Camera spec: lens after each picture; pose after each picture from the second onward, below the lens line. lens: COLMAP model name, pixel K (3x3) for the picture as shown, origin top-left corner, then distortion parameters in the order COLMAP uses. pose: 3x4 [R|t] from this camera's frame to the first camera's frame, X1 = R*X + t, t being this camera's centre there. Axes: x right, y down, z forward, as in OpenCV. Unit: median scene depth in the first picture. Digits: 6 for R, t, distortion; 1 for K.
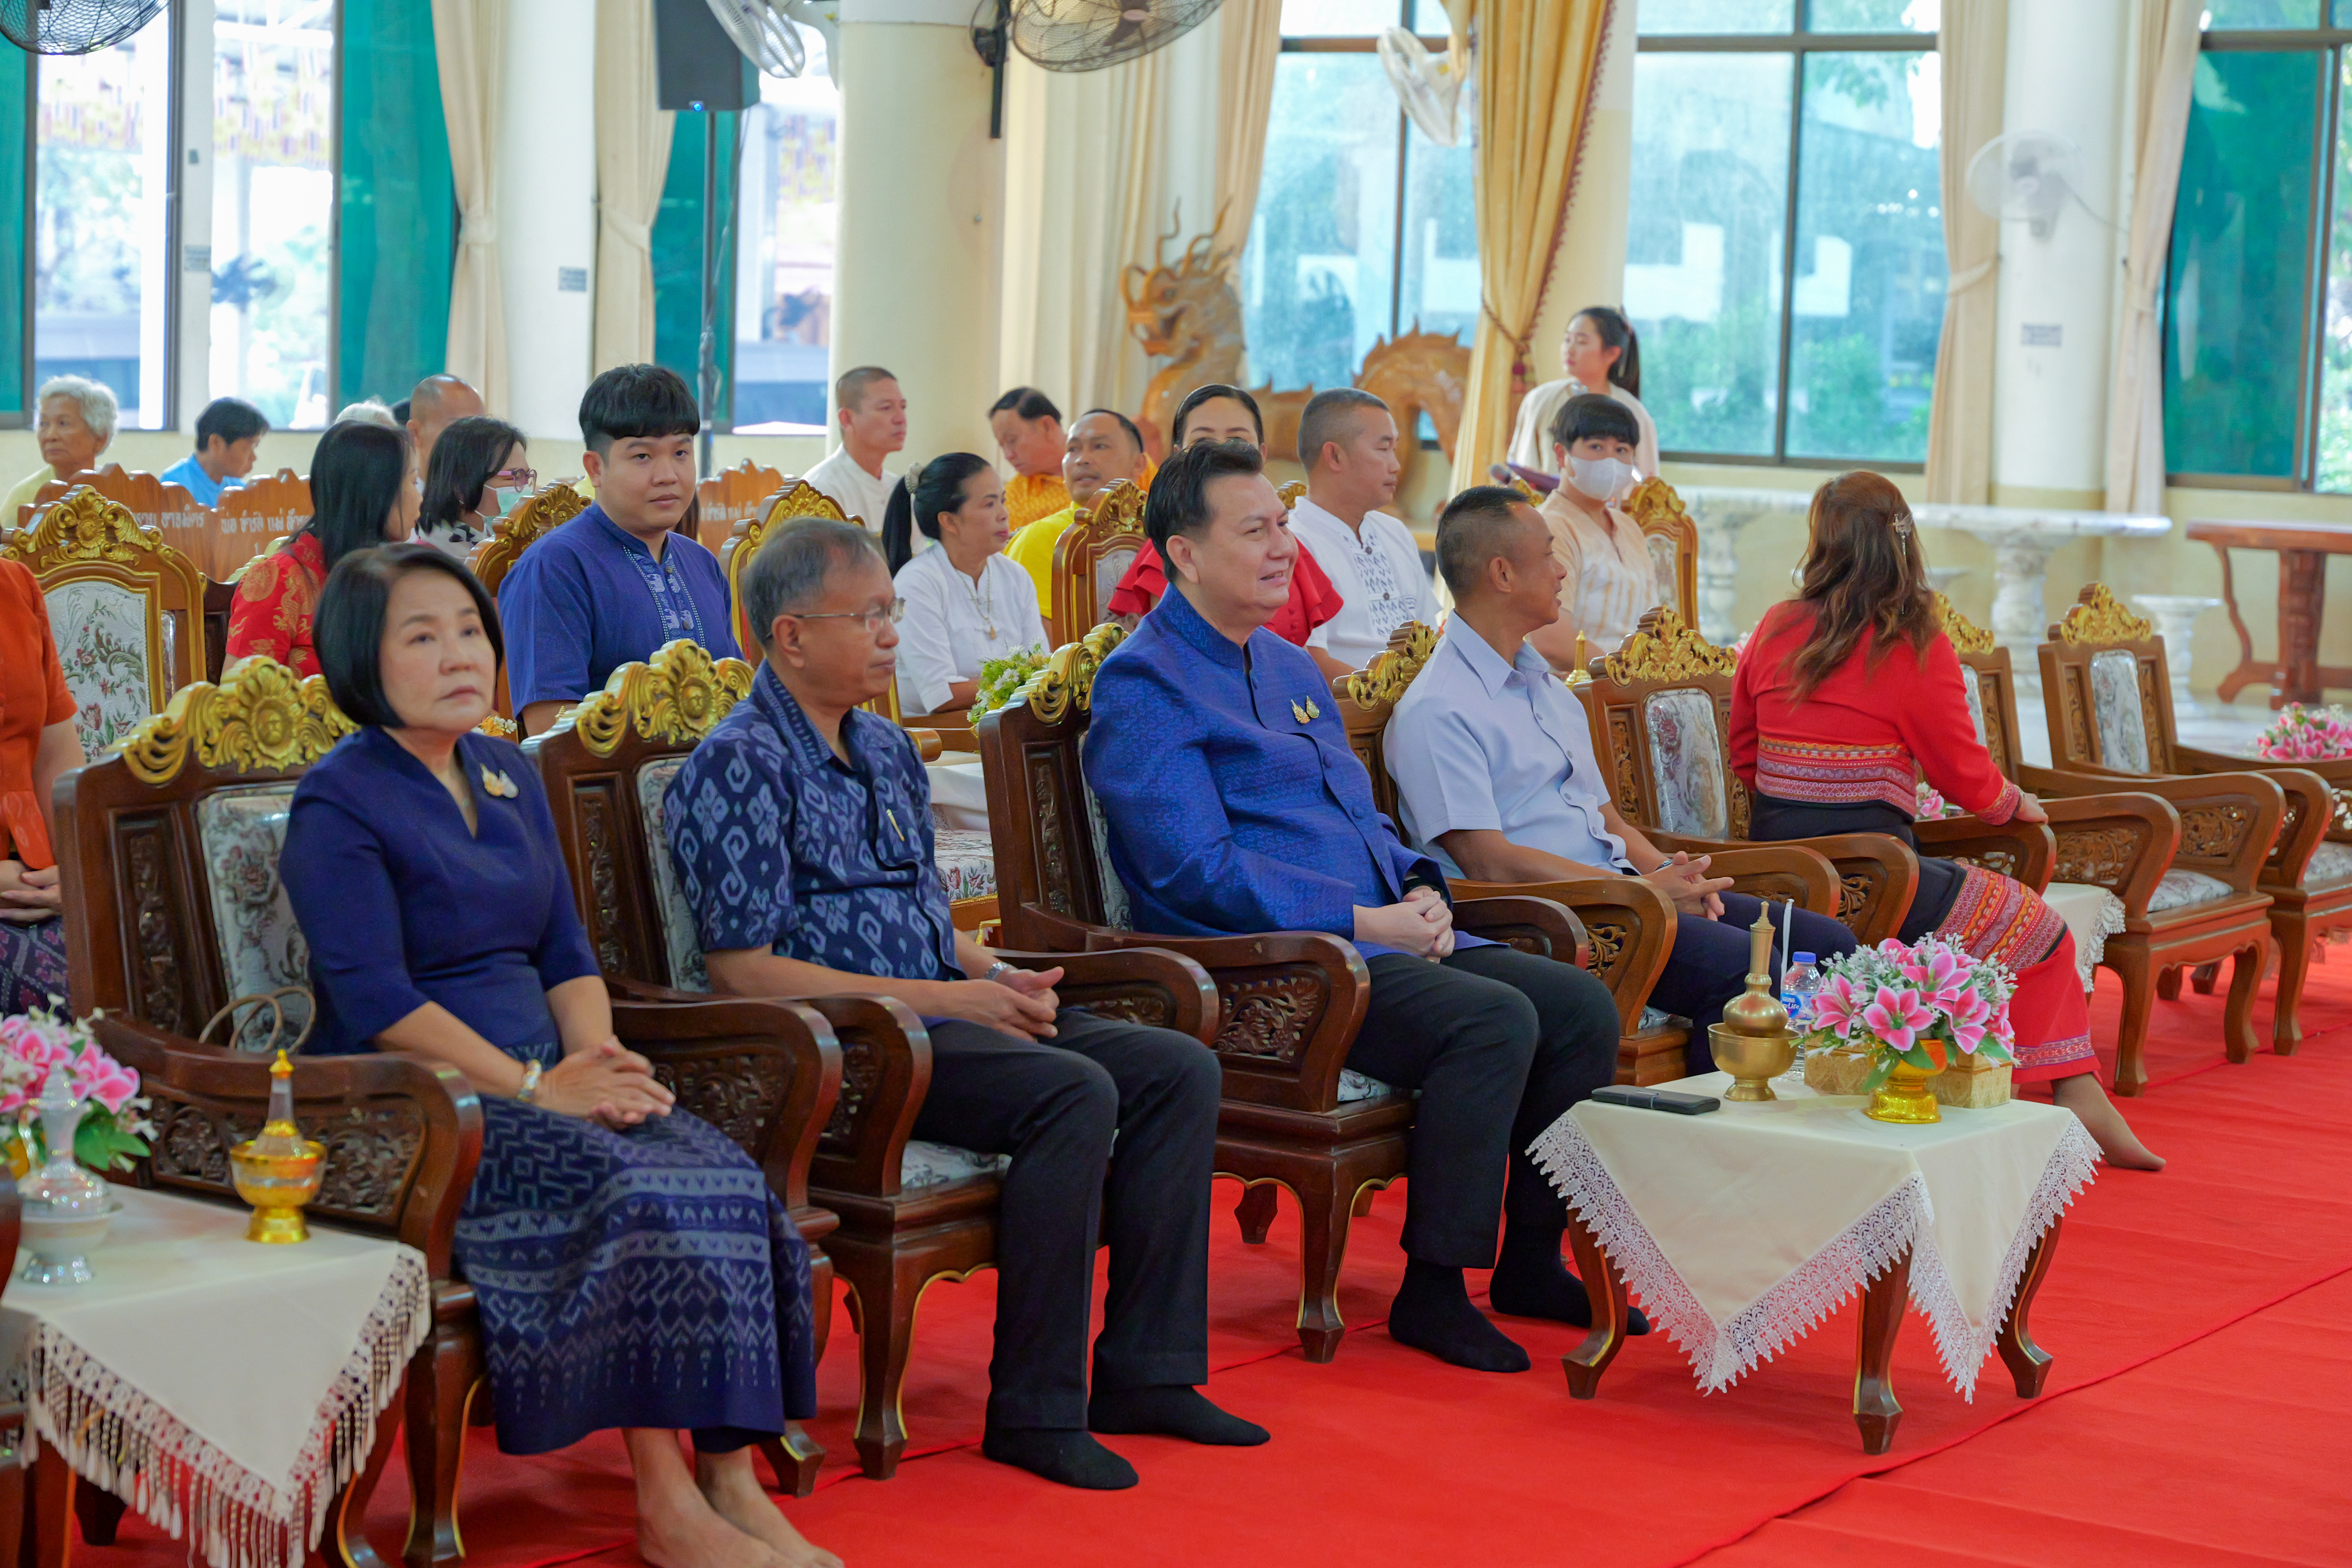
lens RADIAL K [[4756.5, 0, 1175.6], [0, 4756.5, 783.3], [0, 0, 1]] dist [0.038743, 0.000000]
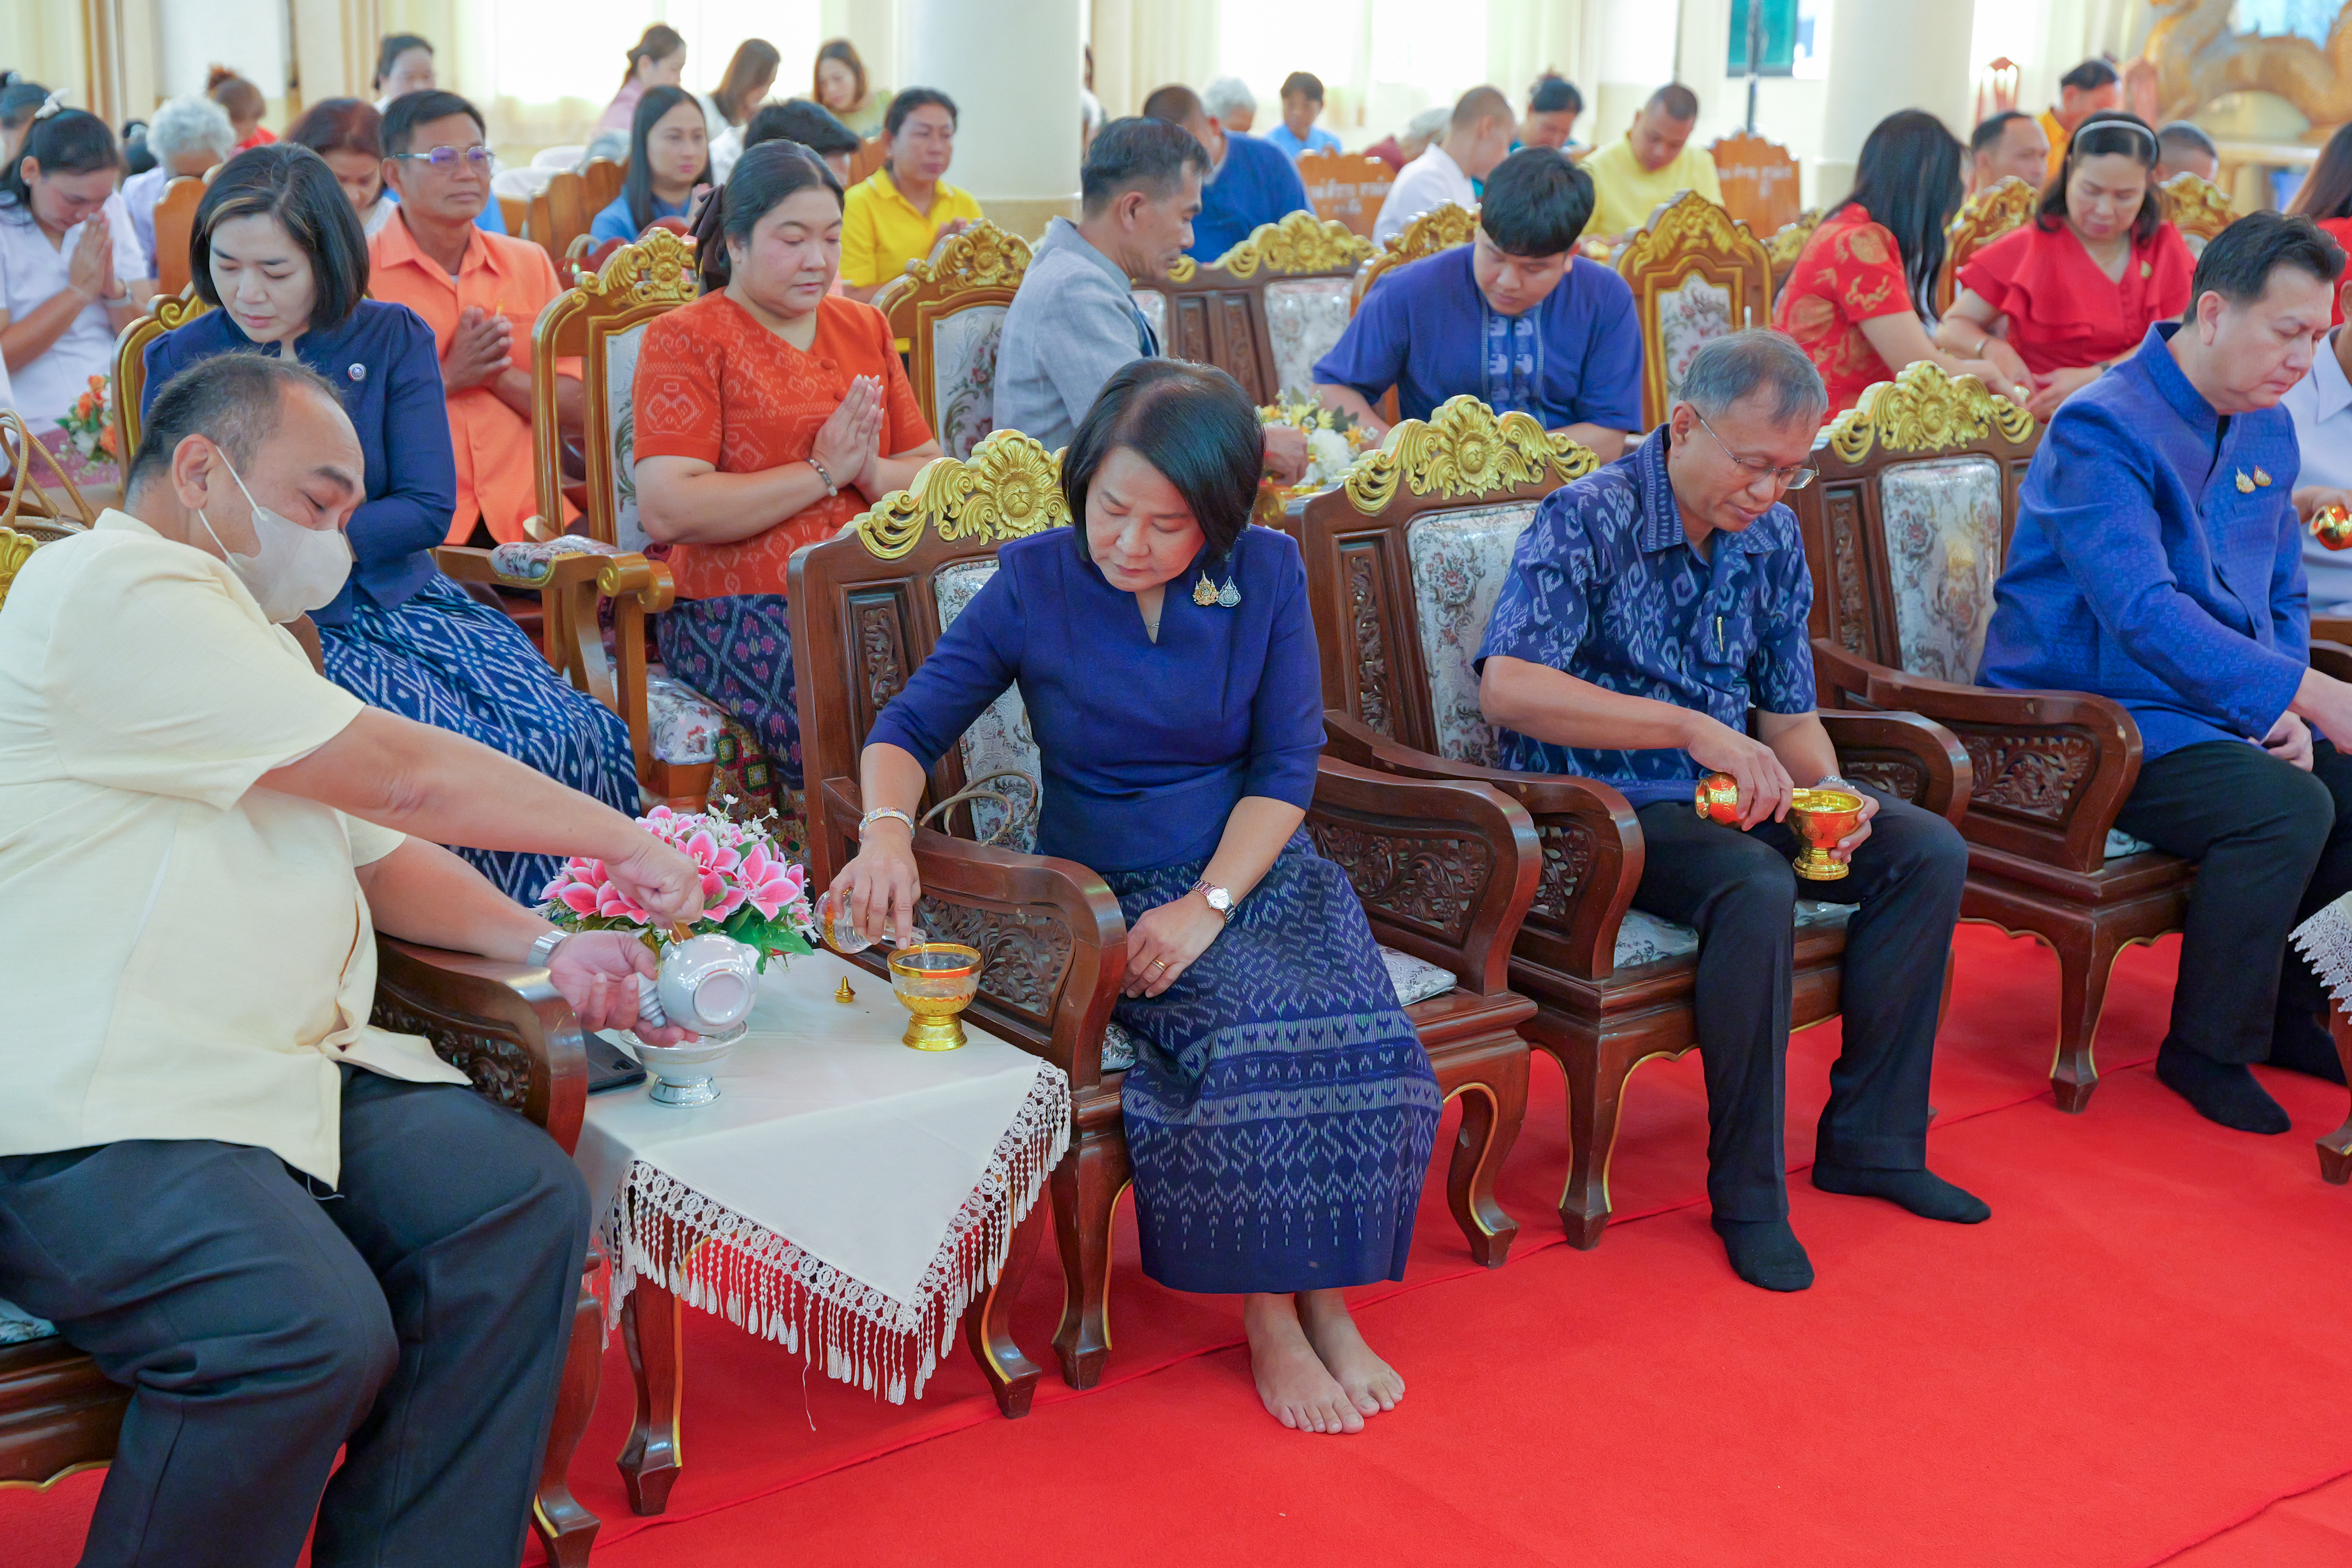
lens RADIAL K [[3155.9, 0, 1212.5], [0, 3155.9, 866.5], [0, 0, 1]] dist [0.033285, 0.000000]
pose [[0.954420, 0.073189, -0.289354, 0.055179], [-0.019179, 0.982504, 0.185254, -0.061182], [0.297850, -0.171260, 0.939125, 0.353449]]
